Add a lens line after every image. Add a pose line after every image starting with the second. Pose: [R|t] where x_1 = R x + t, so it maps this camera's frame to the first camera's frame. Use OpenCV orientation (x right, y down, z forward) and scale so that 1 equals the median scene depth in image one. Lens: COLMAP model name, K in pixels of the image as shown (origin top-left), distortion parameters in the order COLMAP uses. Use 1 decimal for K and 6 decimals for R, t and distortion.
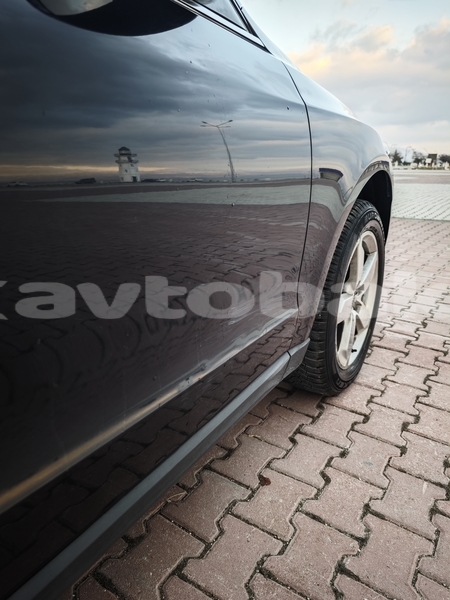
lens RADIAL K [[404.7, 0, 225.0], [0, 404.7, 300.0], [0, 0, 1]] dist [0.029063, -0.030130]
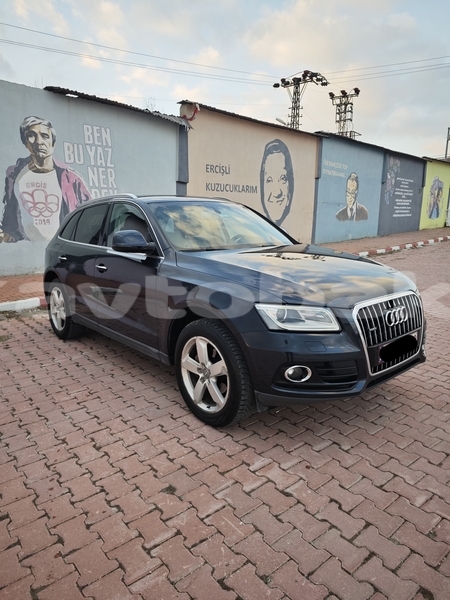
lens RADIAL K [[410.7, 0, 212.1], [0, 410.7, 300.5], [0, 0, 1]] dist [0.009300, -0.002209]
pose [[-0.285593, 0.206264, -0.935891, 1.527790], [-0.288052, 0.912932, 0.289105, -0.655409], [0.914037, 0.352152, -0.201312, 1.006990]]
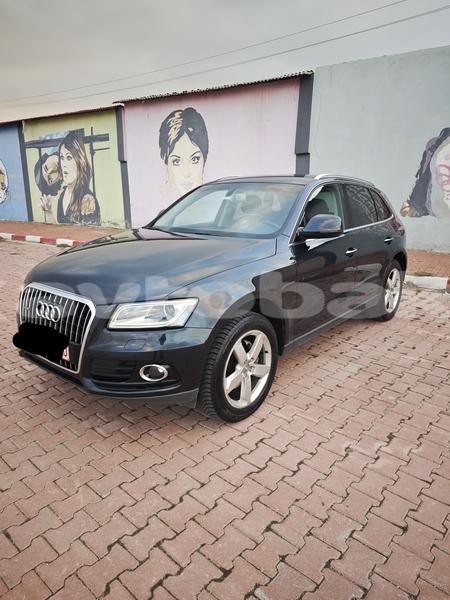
lens RADIAL K [[404.7, 0, 225.0], [0, 404.7, 300.0], [0, 0, 1]] dist [0.029063, -0.030130]
pose [[-0.993728, -0.015340, 0.110768, -0.618271], [0.048309, 0.834455, 0.548955, -1.104737], [-0.100852, 0.550863, -0.828480, 2.307310]]
